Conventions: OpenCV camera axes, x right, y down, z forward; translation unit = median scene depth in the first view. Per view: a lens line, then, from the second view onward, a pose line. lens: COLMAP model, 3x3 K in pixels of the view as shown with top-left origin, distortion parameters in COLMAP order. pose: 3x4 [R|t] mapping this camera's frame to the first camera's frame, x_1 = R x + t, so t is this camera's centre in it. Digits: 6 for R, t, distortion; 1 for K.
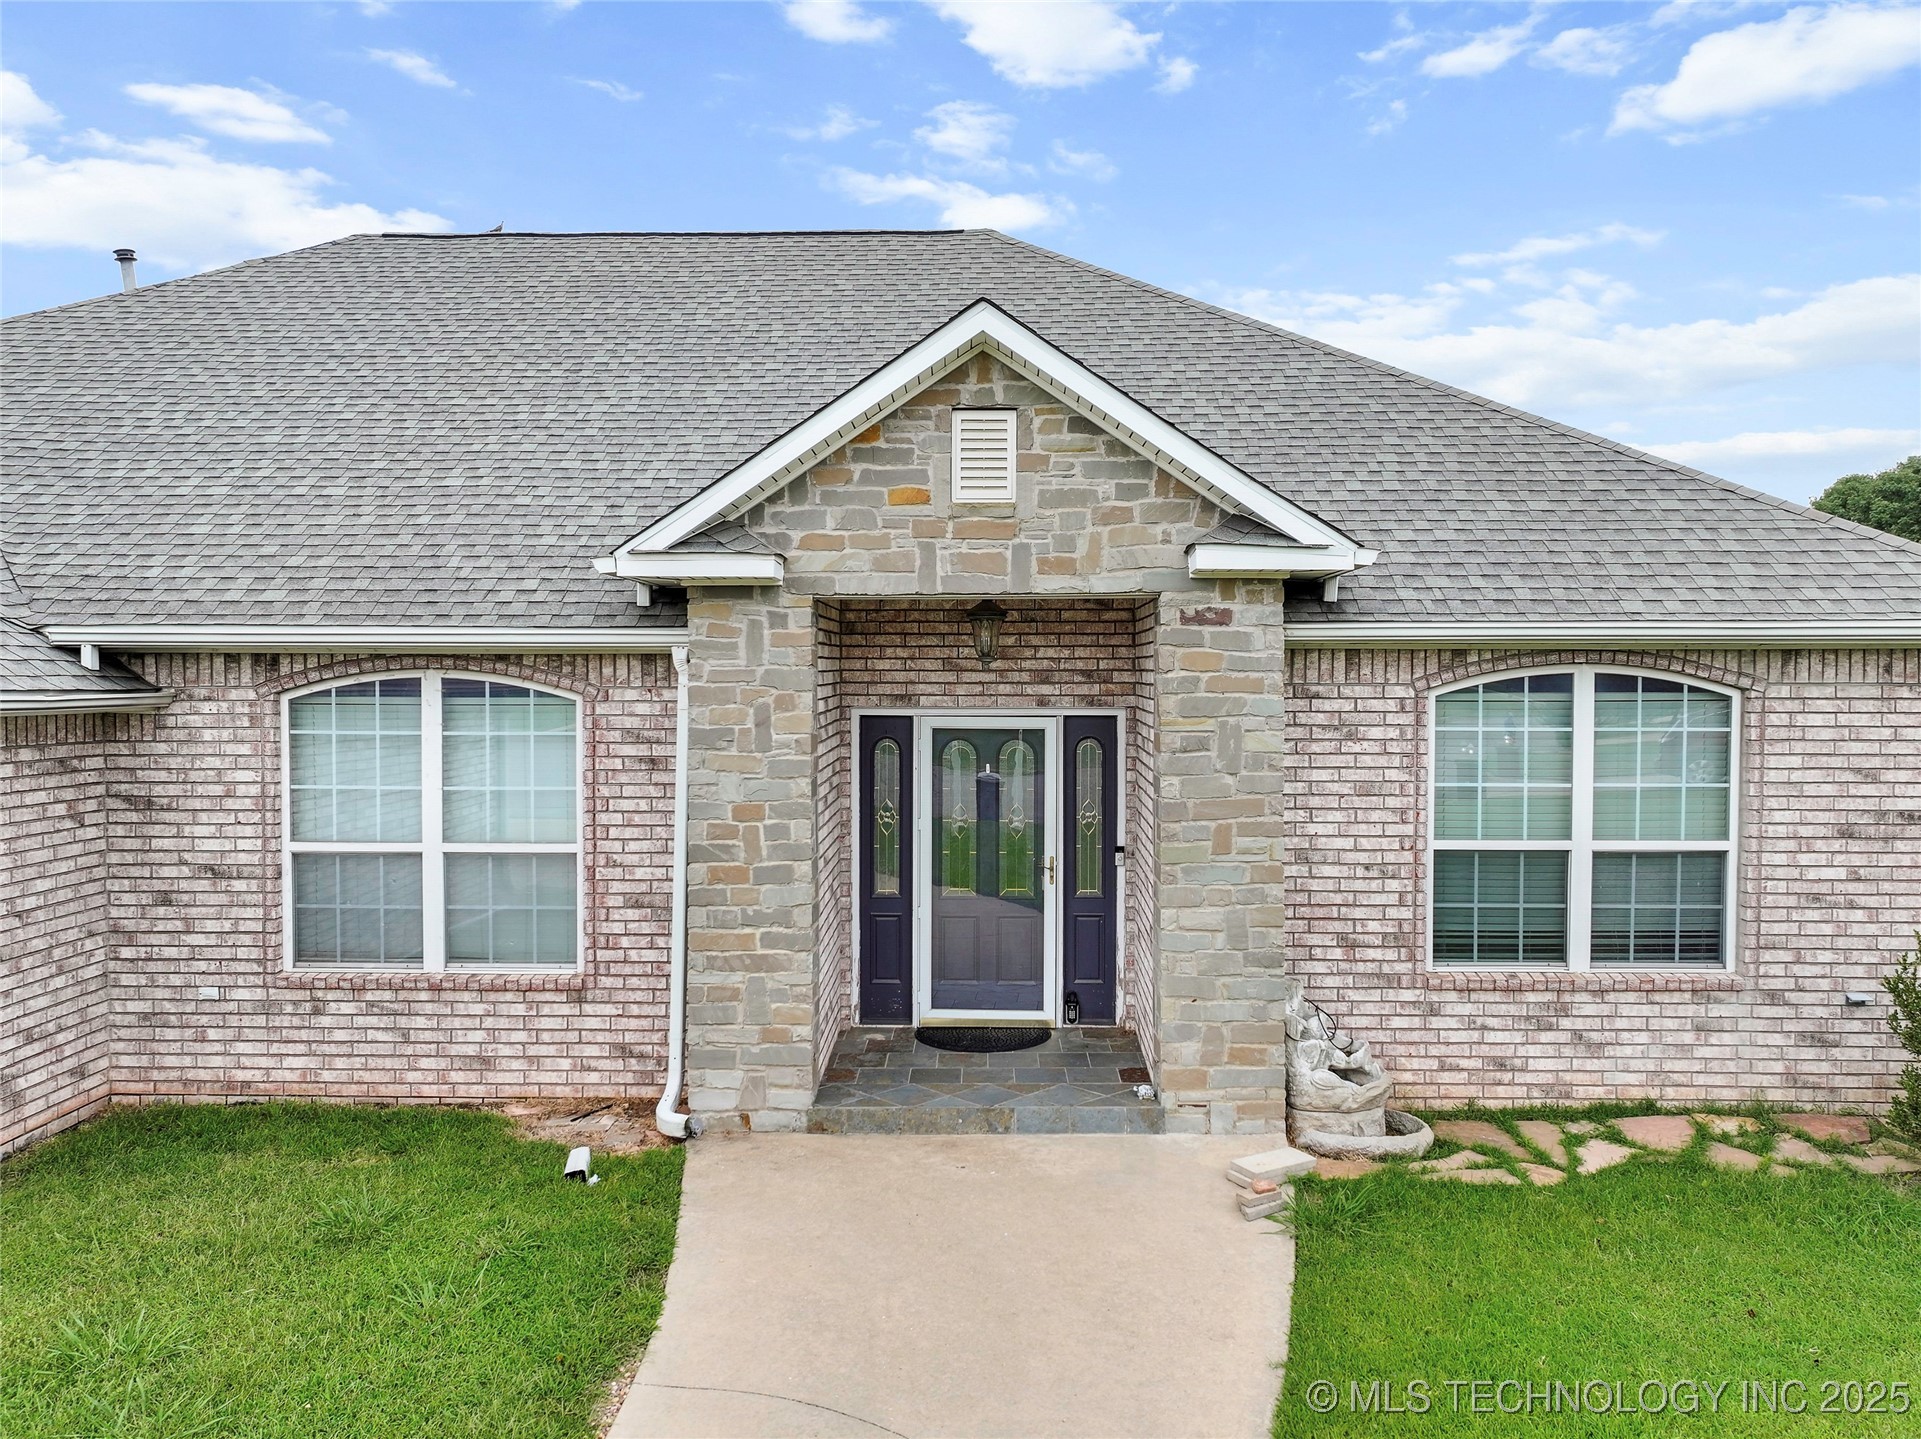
lens RADIAL K [[1348.9, 0, 966.1], [0, 1348.9, 707.4], [0, 0, 1]] dist [0.000982, -0.000623]
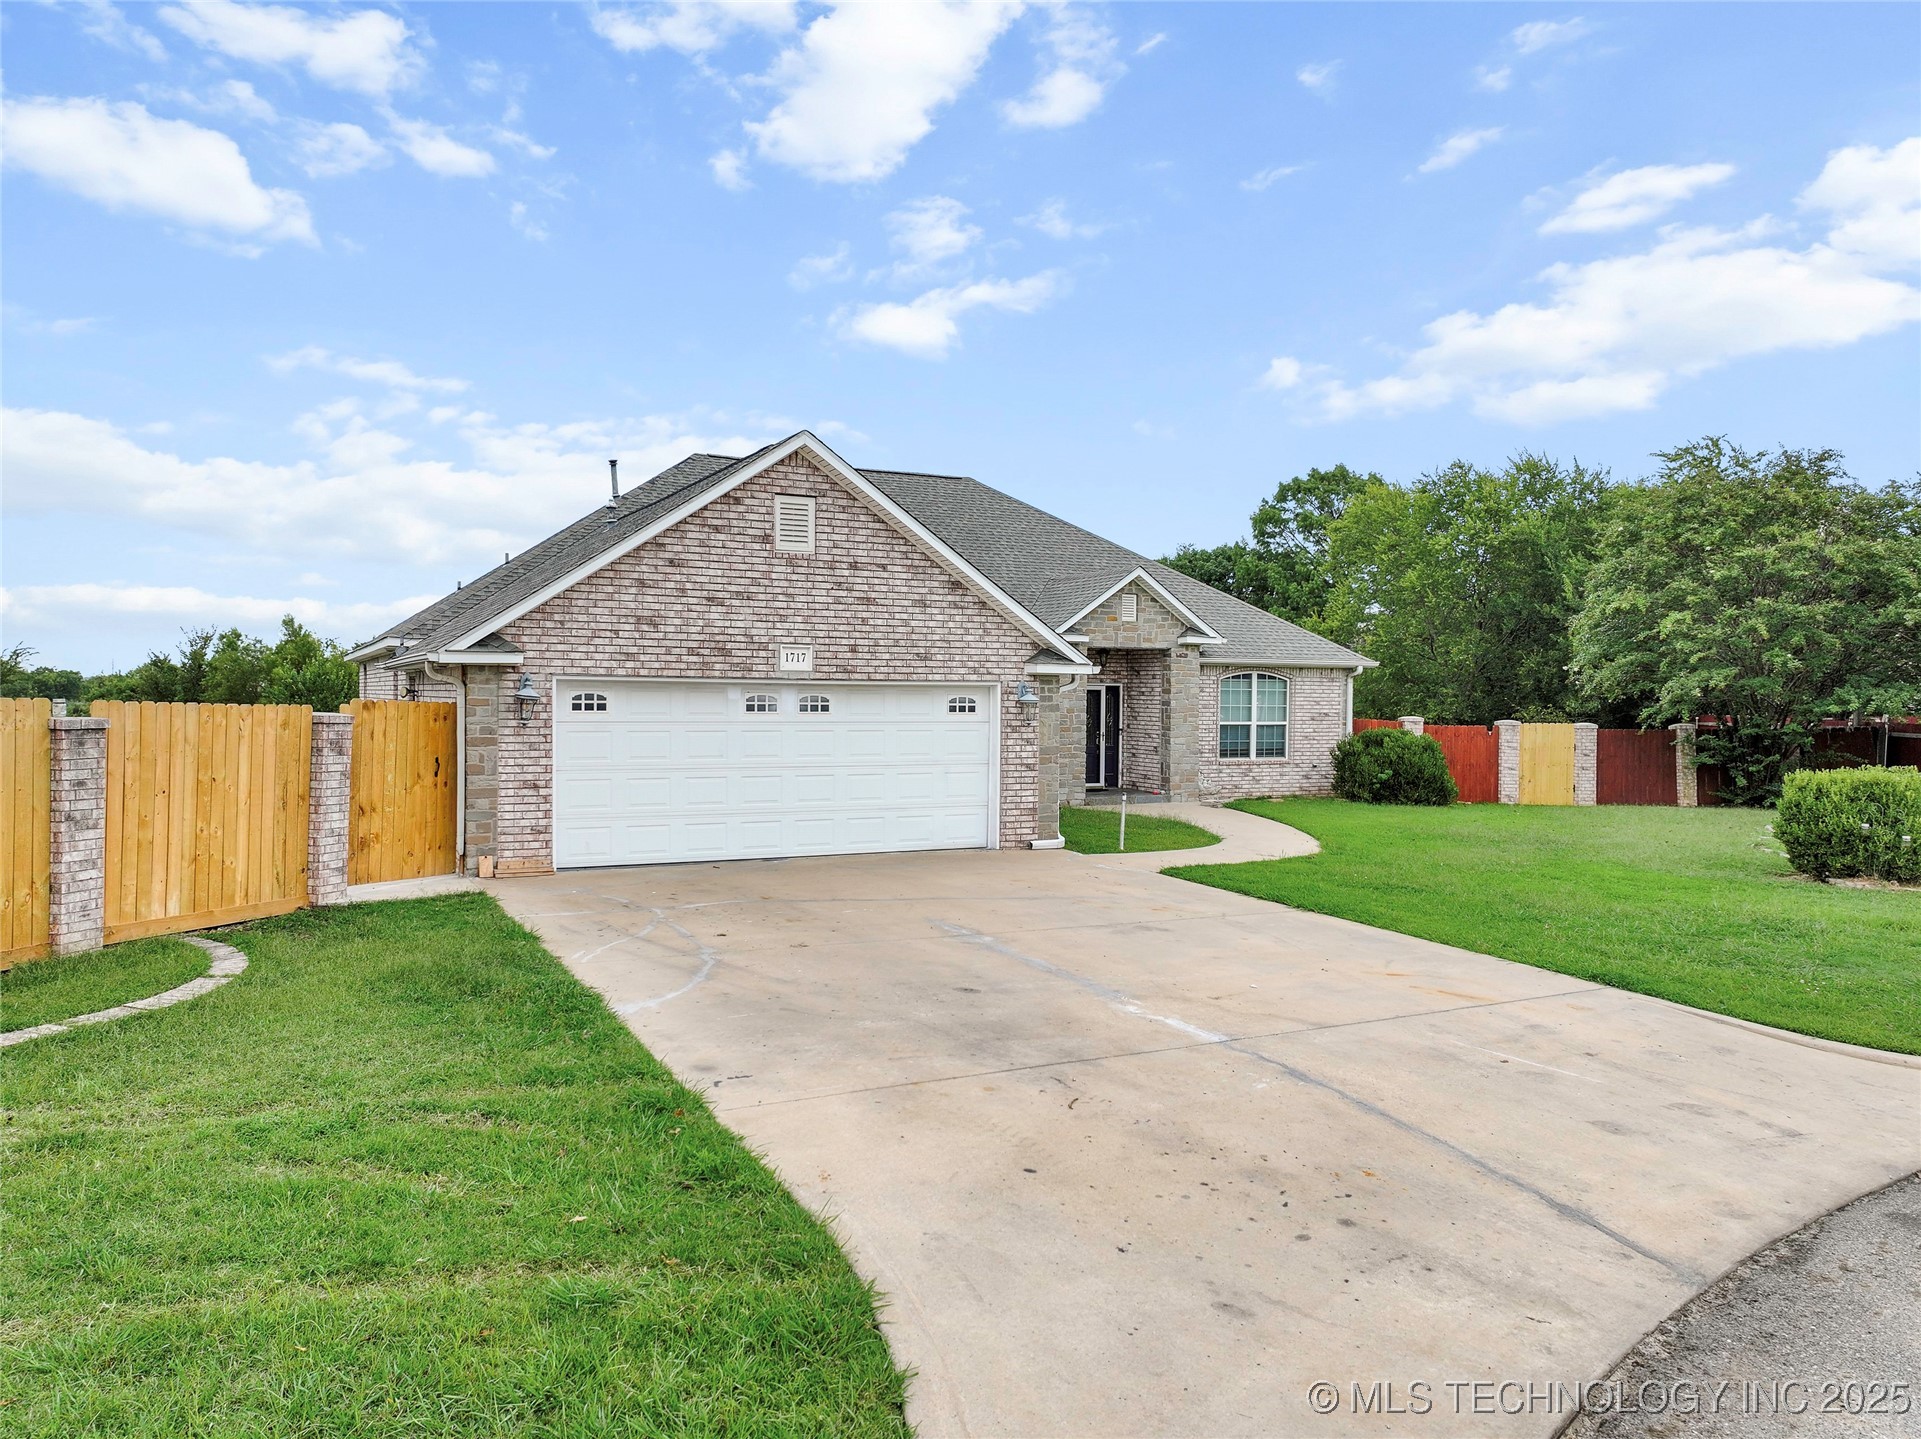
lens RADIAL K [[1348.9, 0, 948.3], [0, 1348.9, 710.8], [0, 0, 1]] dist [0.000982, -0.000623]
pose [[0.882301, 0.001772, 0.470683, -1.898044], [0.002648, 0.999958, -0.008729, 0.100190], [-0.470679, 0.008948, 0.882259, -1.715243]]
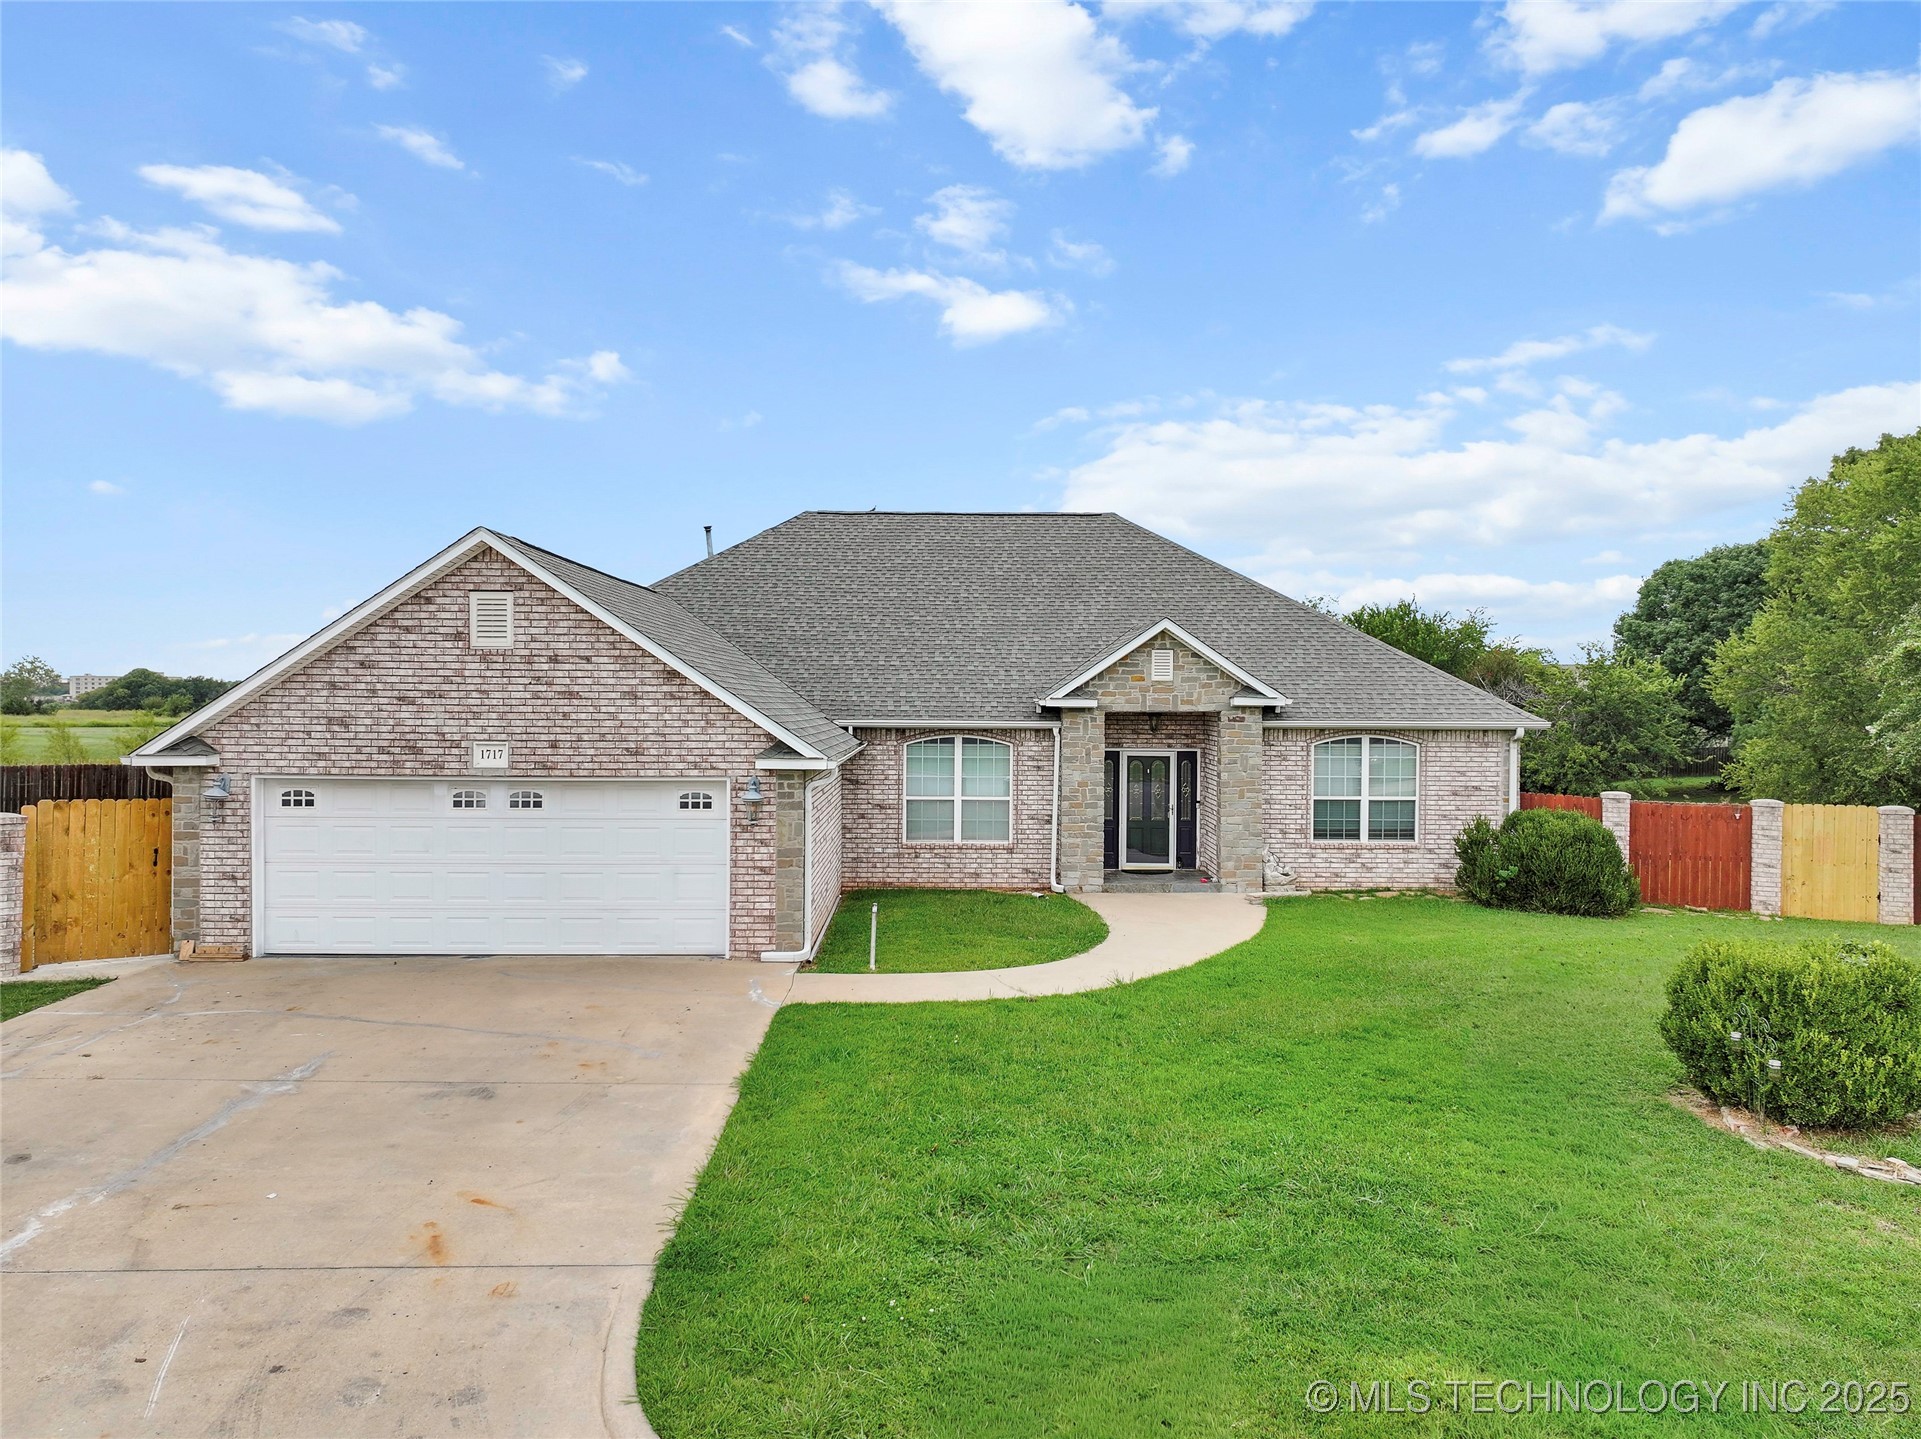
lens RADIAL K [[1348.9, 0, 955.7], [0, 1348.9, 710.6], [0, 0, 1]] dist [0.000982, -0.000623]
pose [[0.999475, 0.004558, 0.032064, -0.507111], [-0.004108, 0.999892, -0.014092, -0.039112], [-0.032125, 0.013953, 0.999386, -1.850635]]
